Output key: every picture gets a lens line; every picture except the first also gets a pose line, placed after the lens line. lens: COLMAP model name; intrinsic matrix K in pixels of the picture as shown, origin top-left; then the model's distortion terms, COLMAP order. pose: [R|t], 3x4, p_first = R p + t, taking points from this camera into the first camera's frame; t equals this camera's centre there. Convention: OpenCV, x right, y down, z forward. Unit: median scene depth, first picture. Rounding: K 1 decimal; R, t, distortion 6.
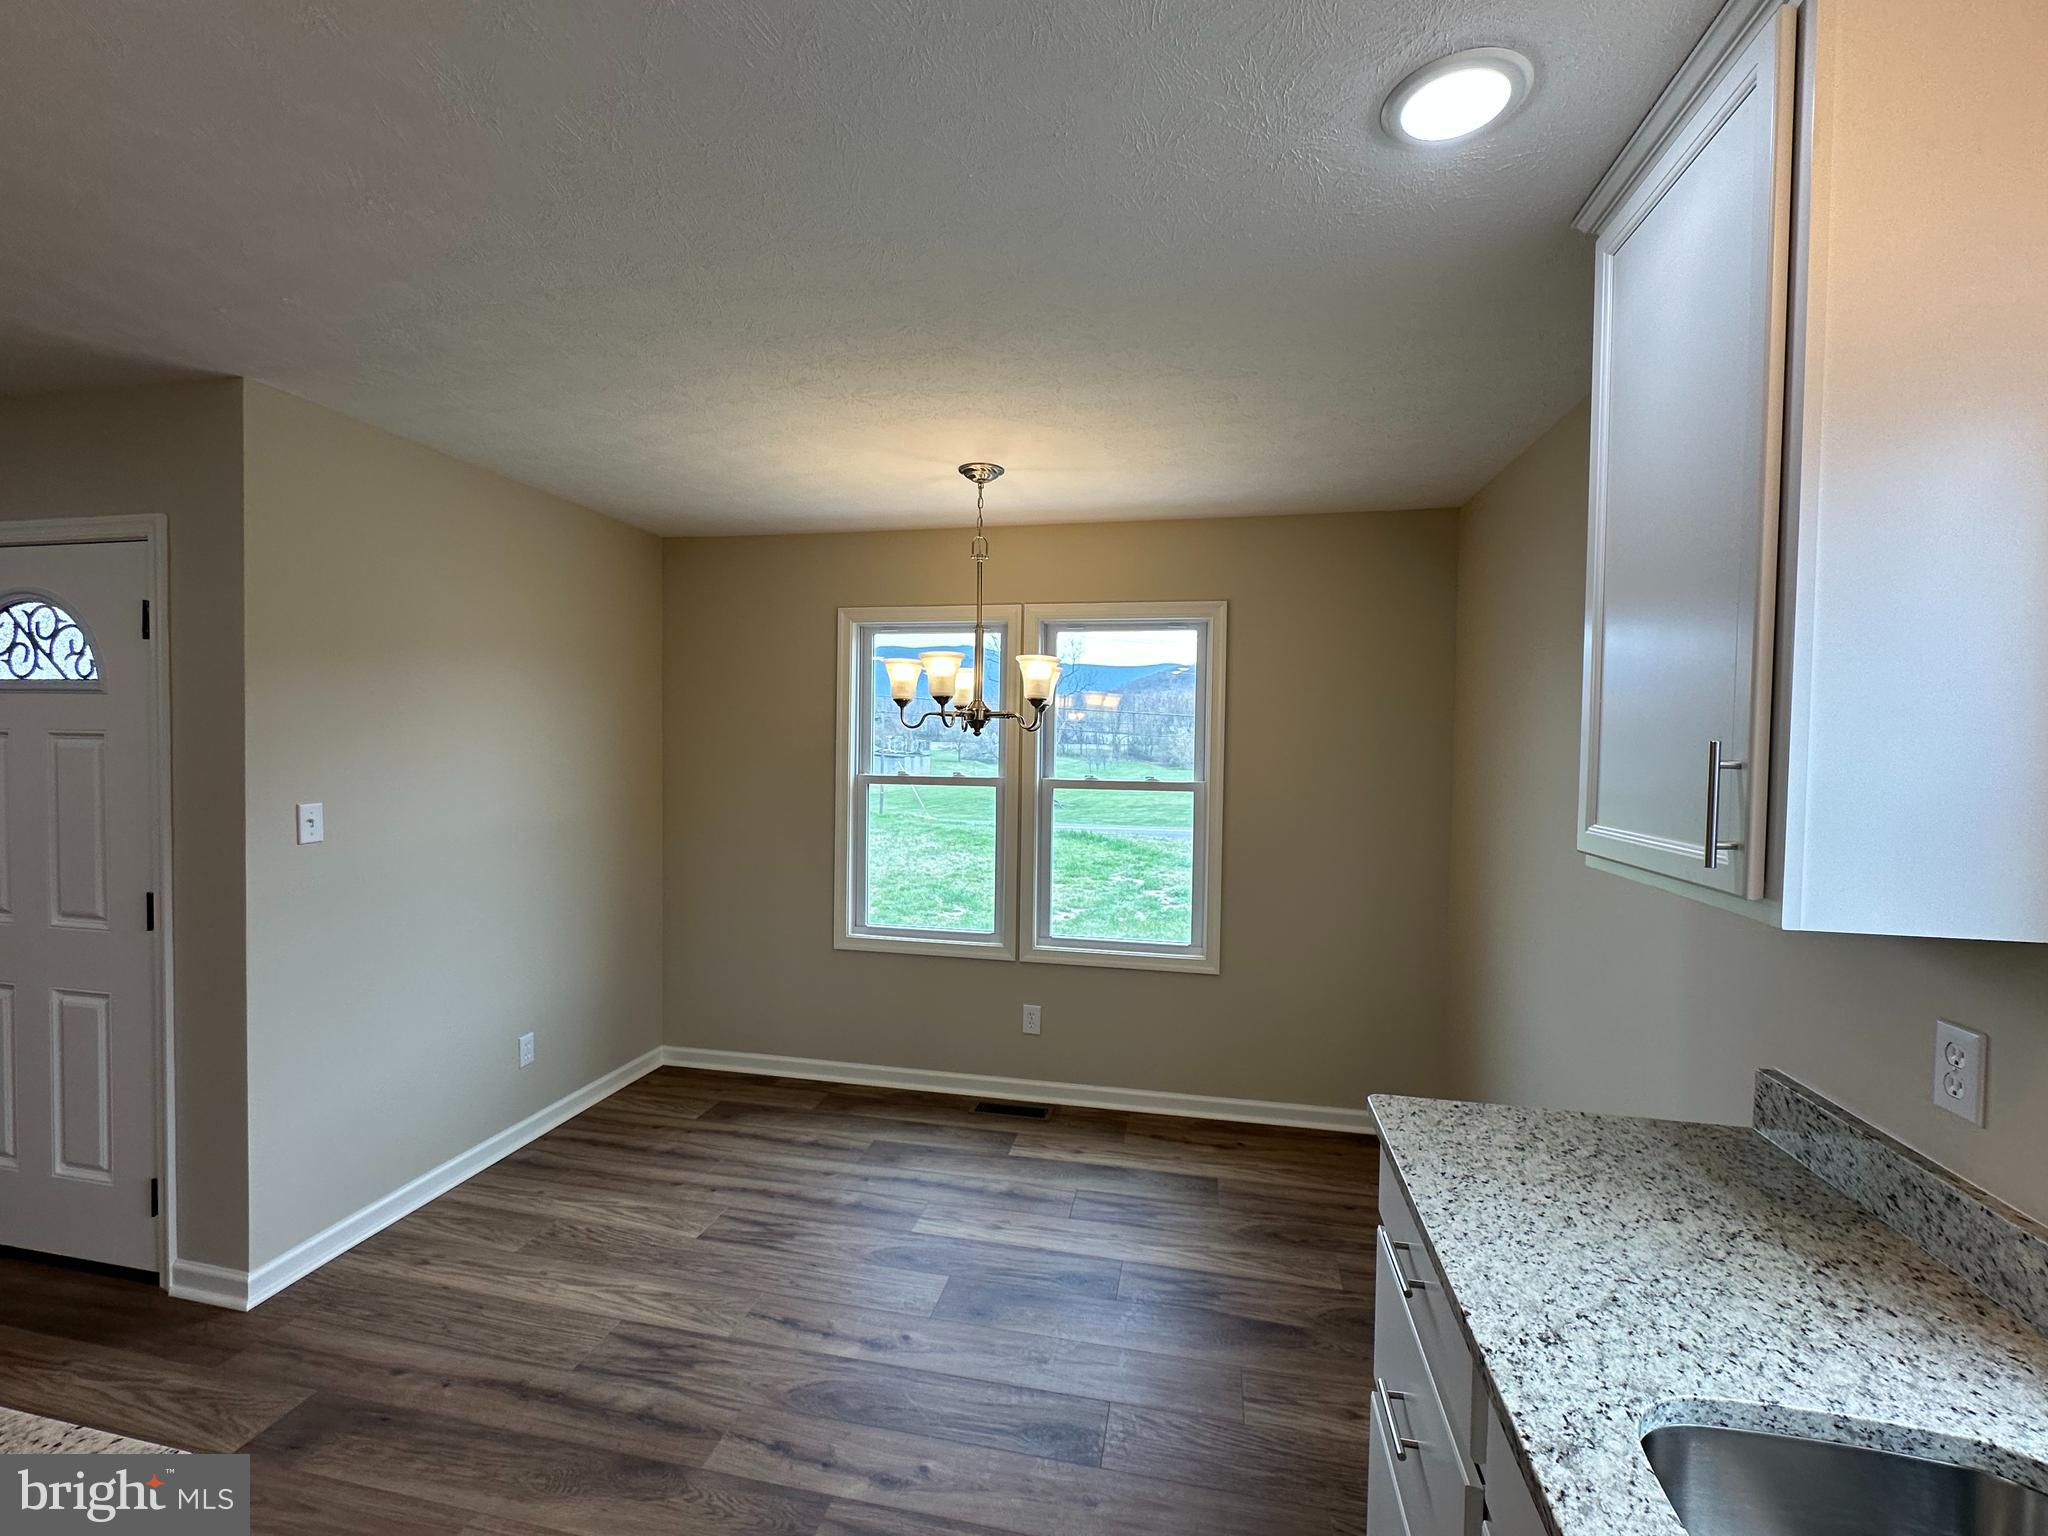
lens RADIAL K [[886.6, 0, 1024.0], [0, 886.6, 768.0], [0, 0, 1]] dist [-0.004642, -0.000108]
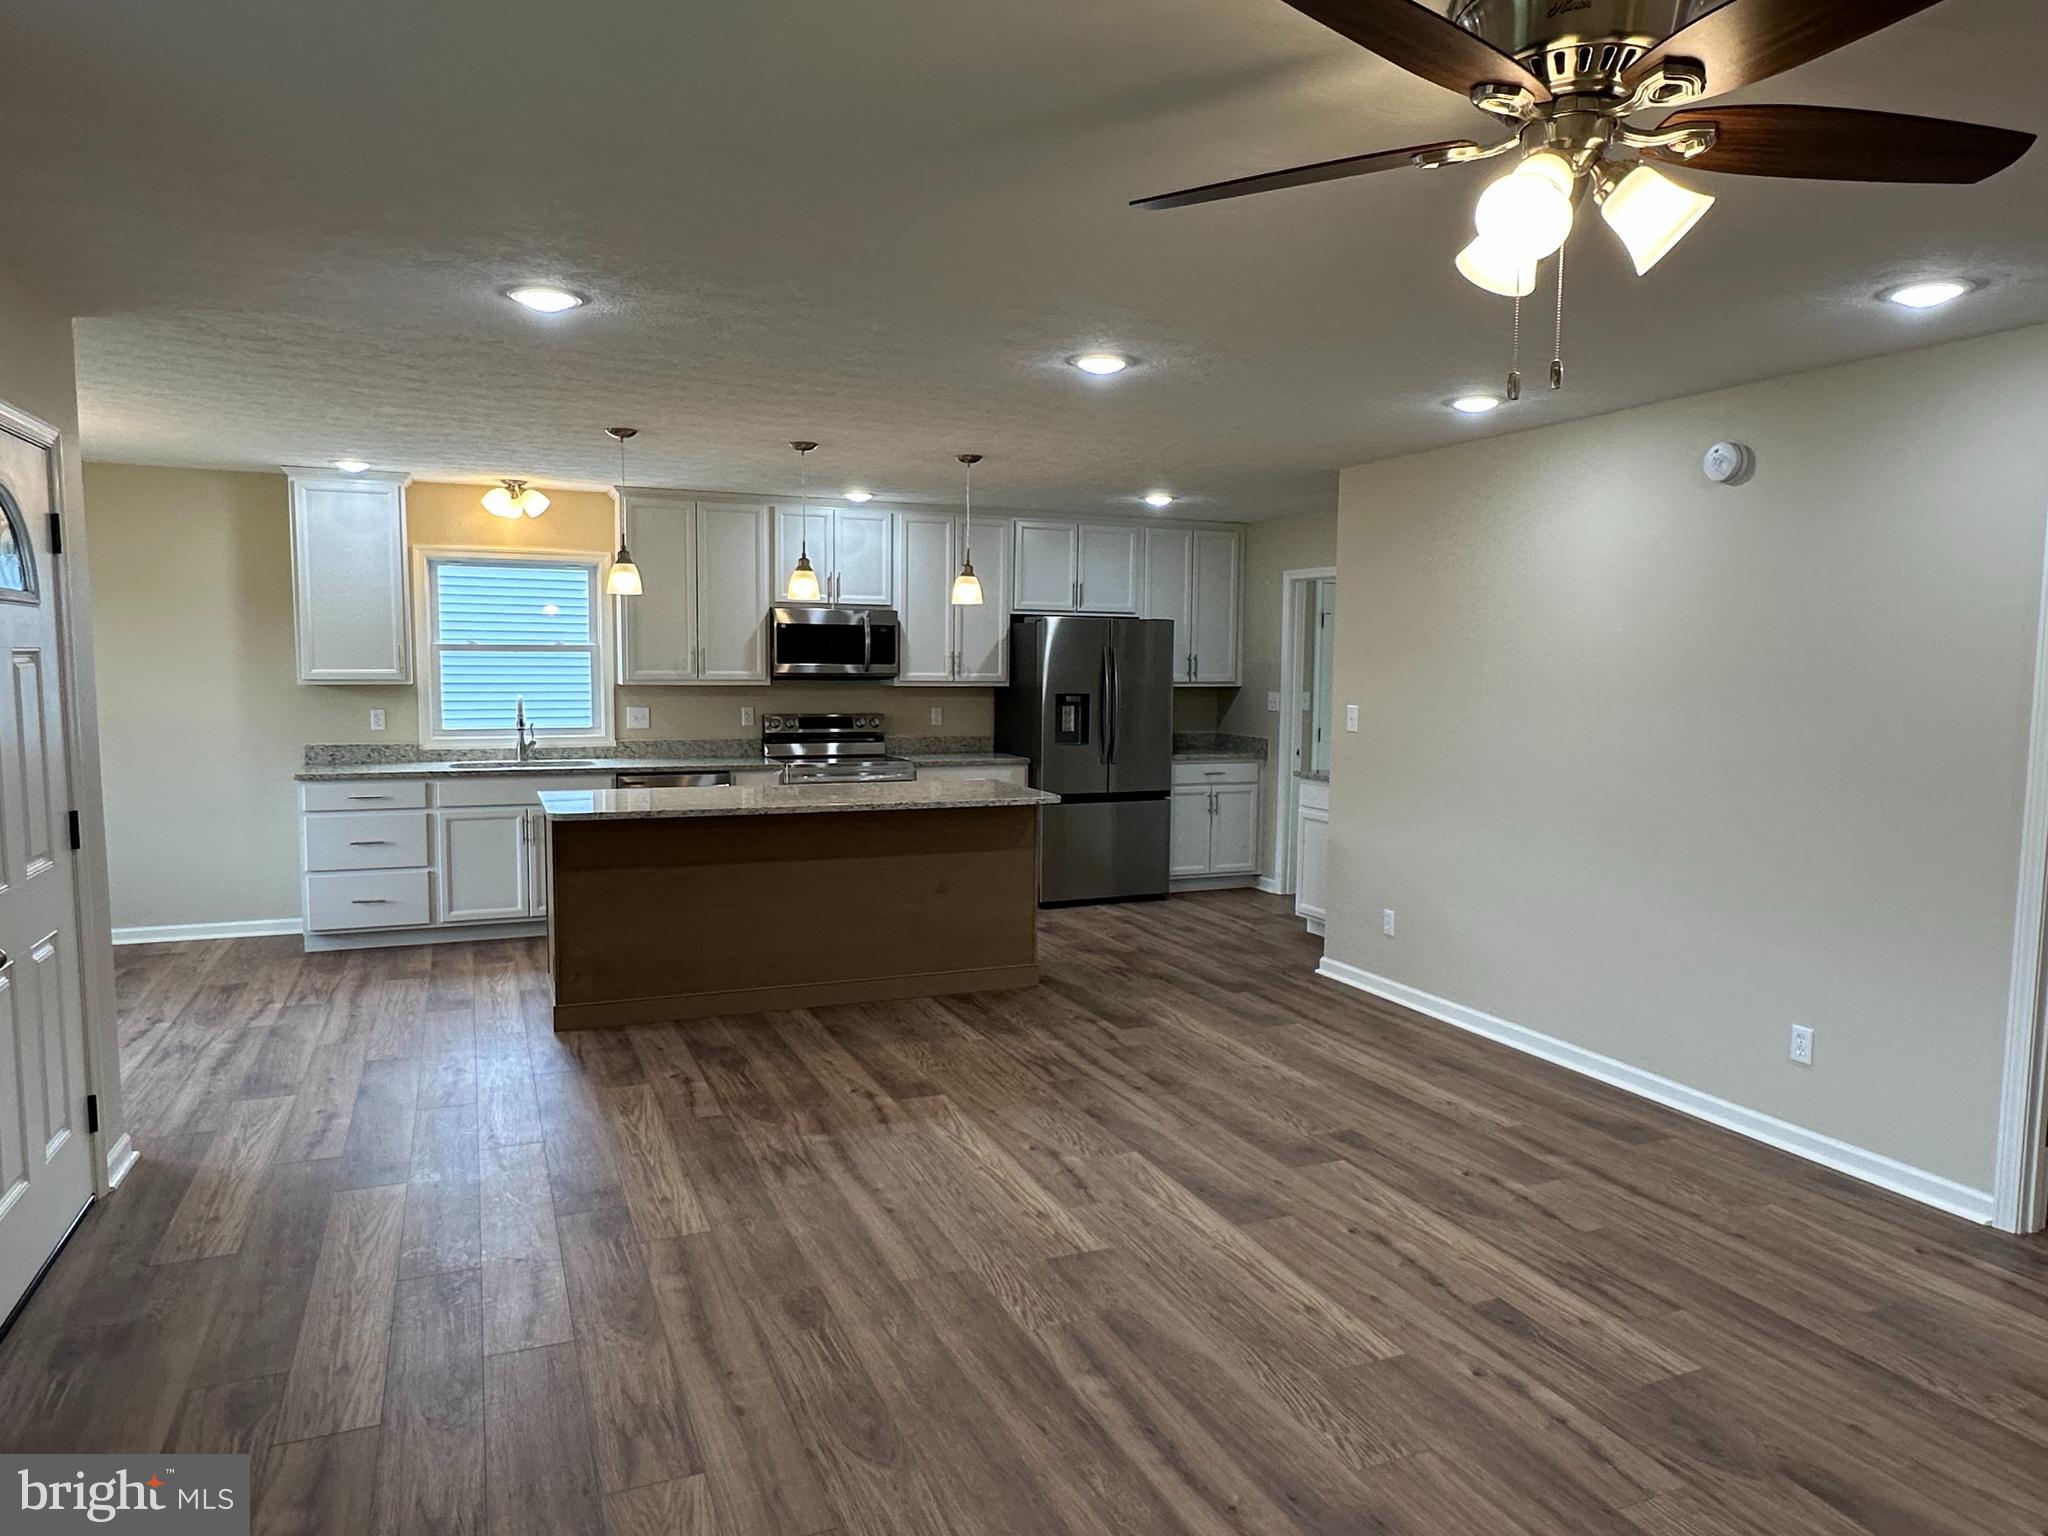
lens RADIAL K [[1297.8, 0, 1024.0], [0, 1297.8, 768.0], [0, 0, 1]] dist [-0.004859, 0.000157]
pose [[-0.572256, -0.093015, 0.814783, -1.897213], [0.008863, 0.992787, 0.119560, -0.048809], [-0.820027, 0.075640, -0.567305, 0.645953]]
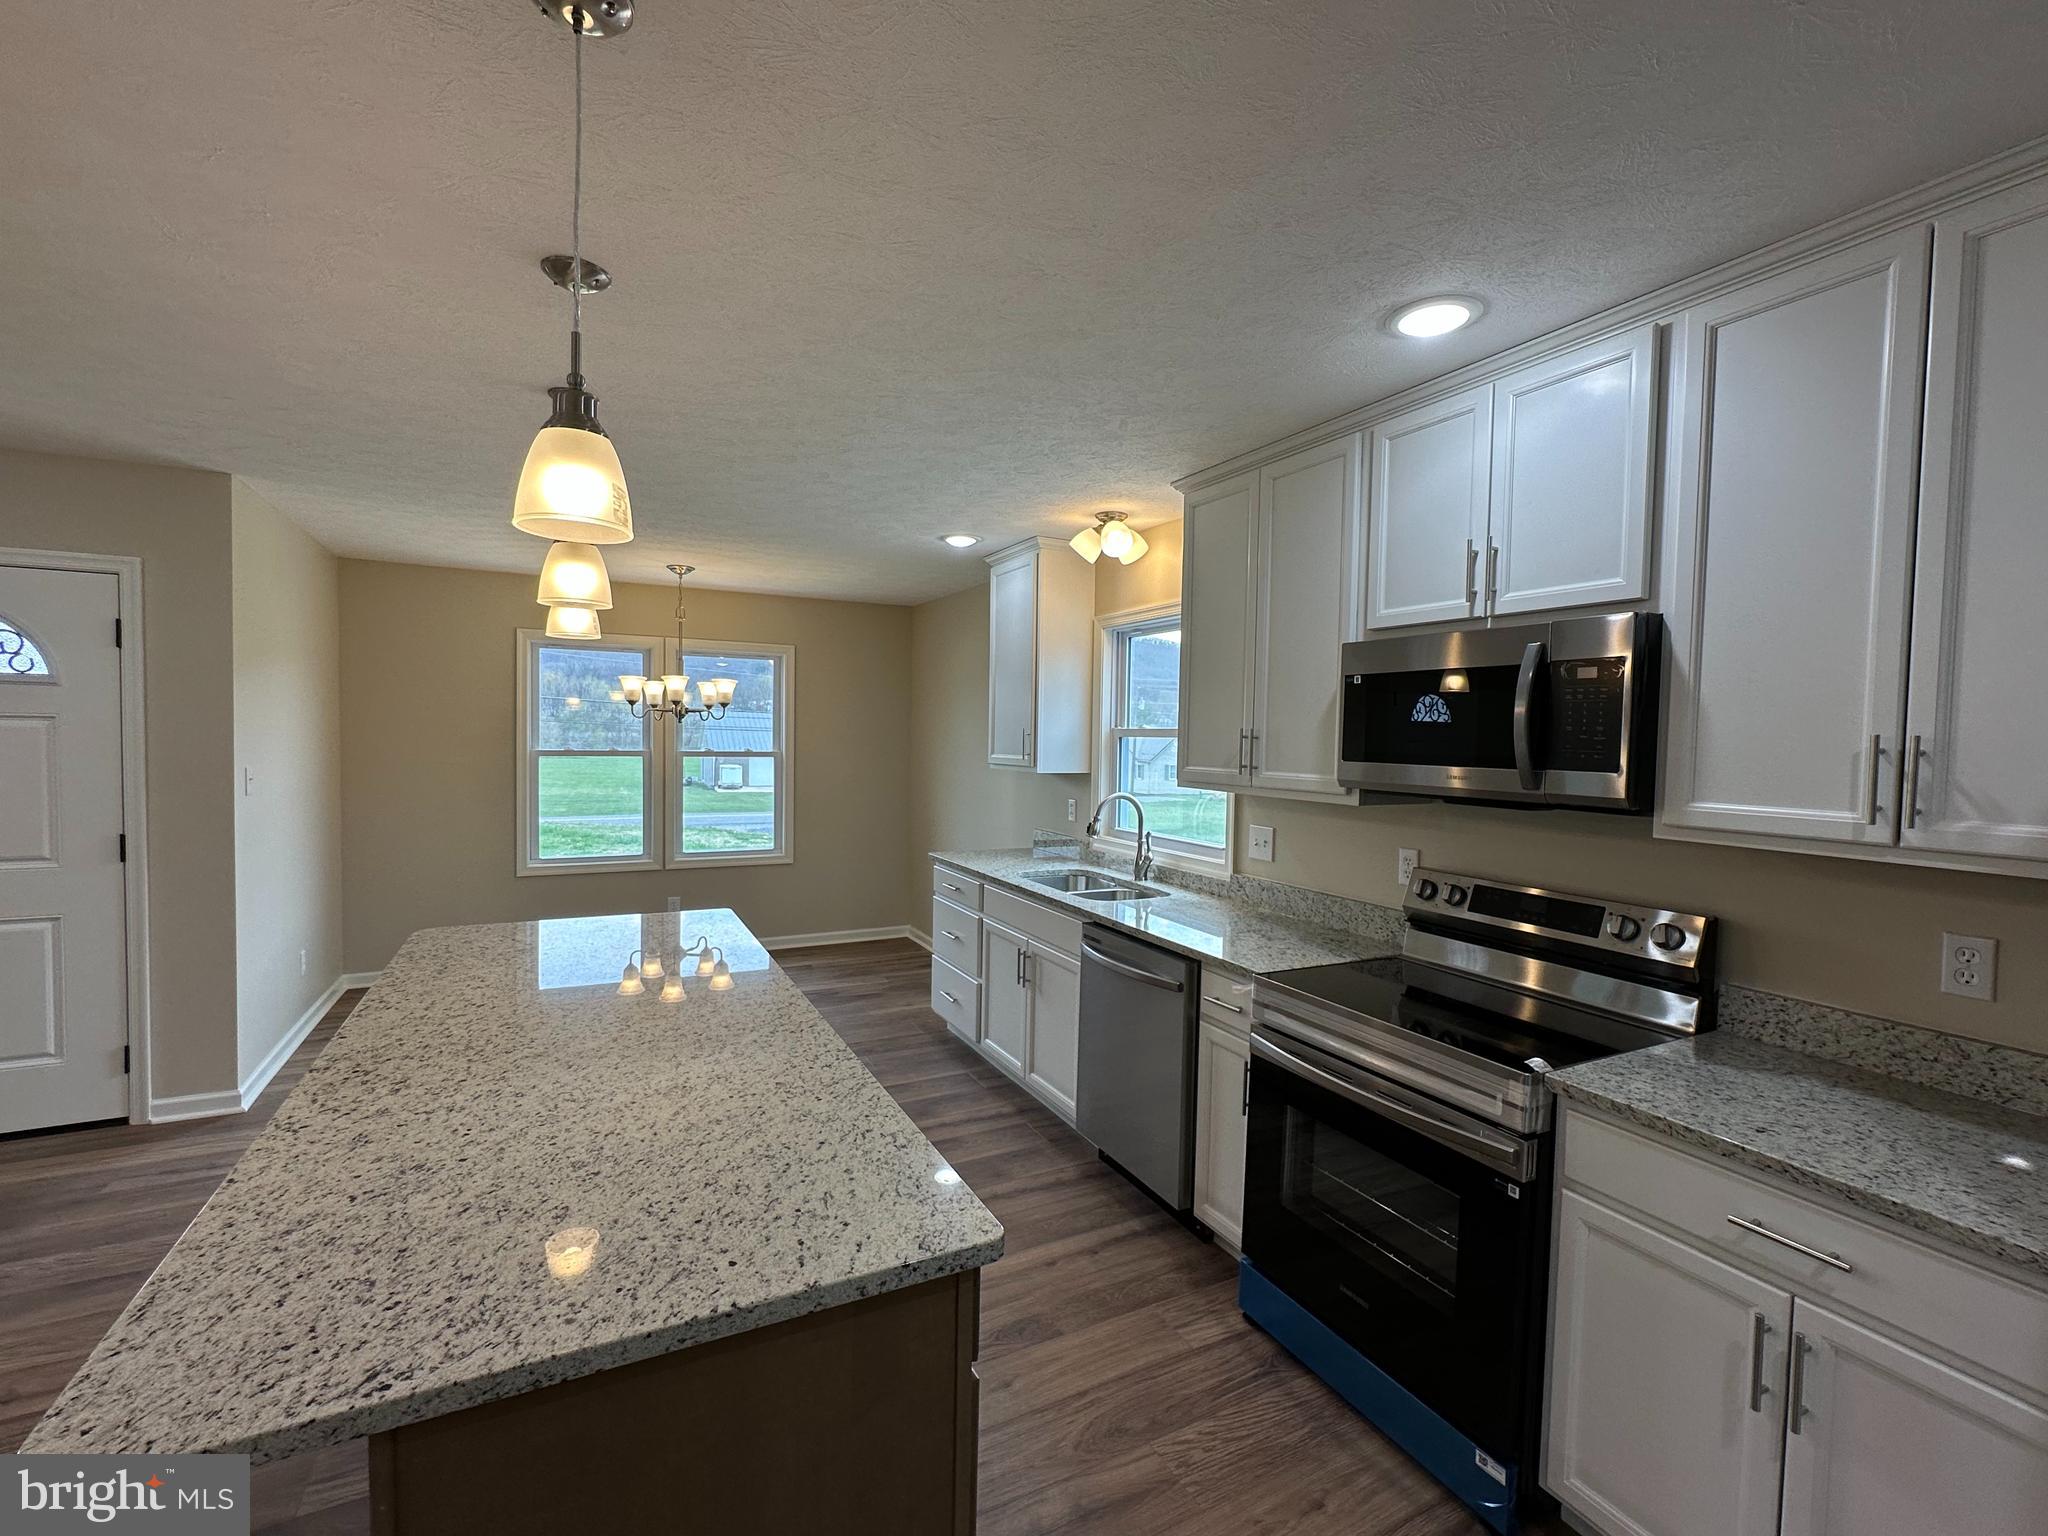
lens RADIAL K [[886.6, 0, 1024.0], [0, 886.6, 768.0], [0, 0, 1]] dist [-0.004642, -0.000108]
pose [[0.777616, -0.023289, 0.628307, -0.519718], [0.013814, 0.999705, 0.019958, 0.021421], [-0.628587, -0.006840, 0.777709, -0.631899]]
